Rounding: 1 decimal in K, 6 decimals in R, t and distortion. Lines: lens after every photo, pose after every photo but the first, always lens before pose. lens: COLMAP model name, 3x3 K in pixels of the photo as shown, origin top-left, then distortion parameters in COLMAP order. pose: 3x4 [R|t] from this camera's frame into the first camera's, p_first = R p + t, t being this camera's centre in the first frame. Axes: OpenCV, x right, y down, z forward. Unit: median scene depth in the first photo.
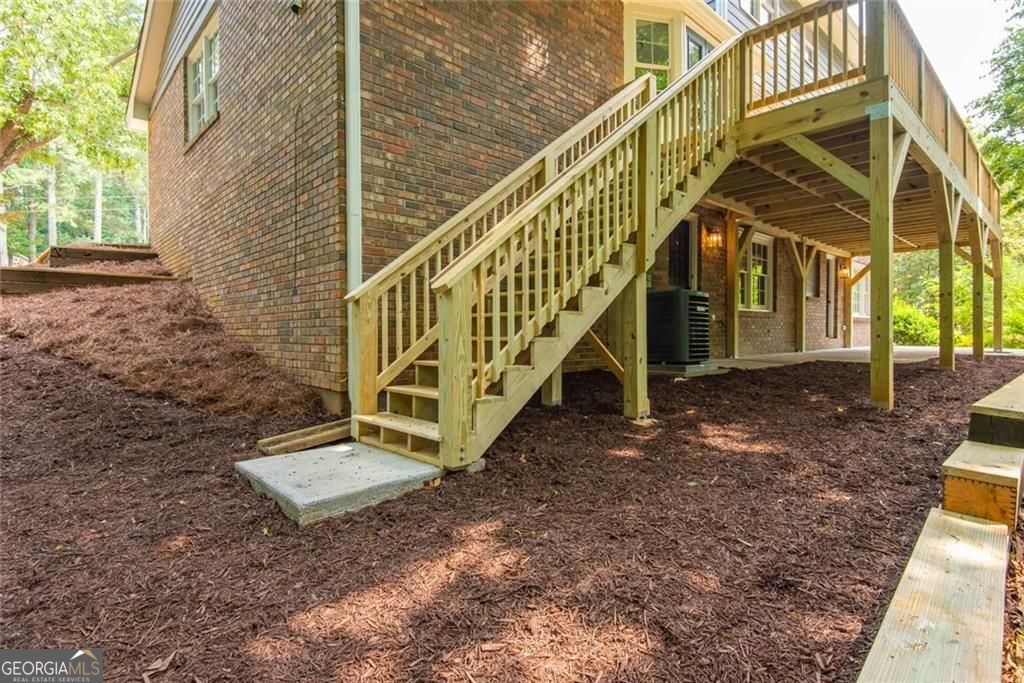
lens RADIAL K [[521.8, 0, 513.2], [0, 521.8, 338.8], [0, 0, 1]] dist [0.001837, -0.002318]
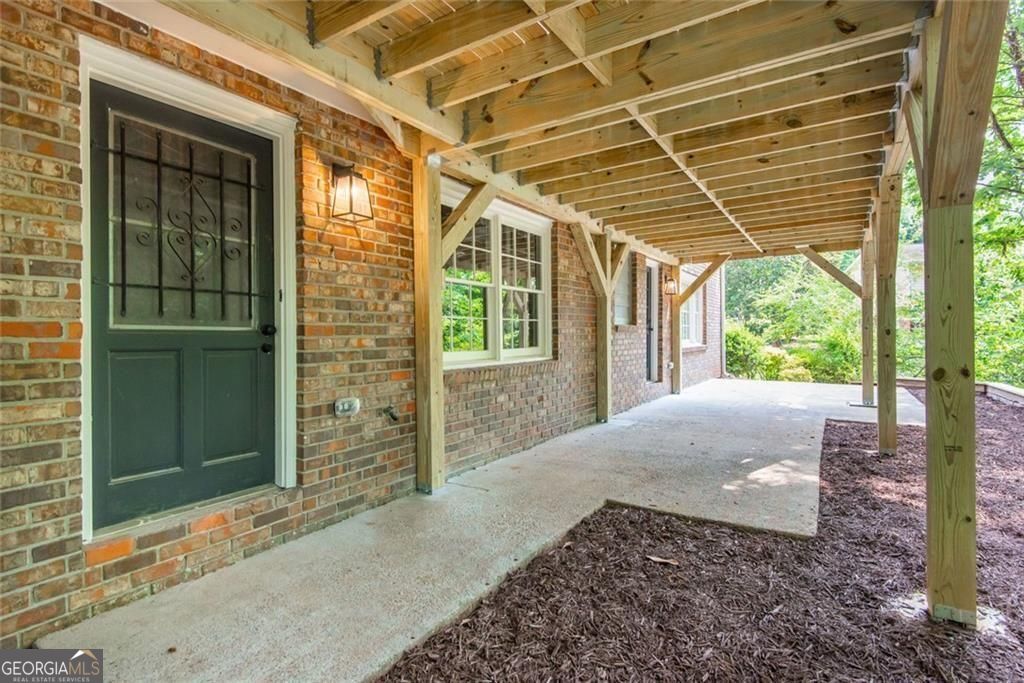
lens RADIAL K [[521.8, 0, 509.7], [0, 521.8, 341.1], [0, 0, 1]] dist [0.001837, -0.002318]
pose [[0.966926, -0.008433, 0.254918, 0.272212], [0.010417, 0.999925, -0.006436, -0.057000], [-0.254845, 0.008879, 0.966941, 0.418458]]
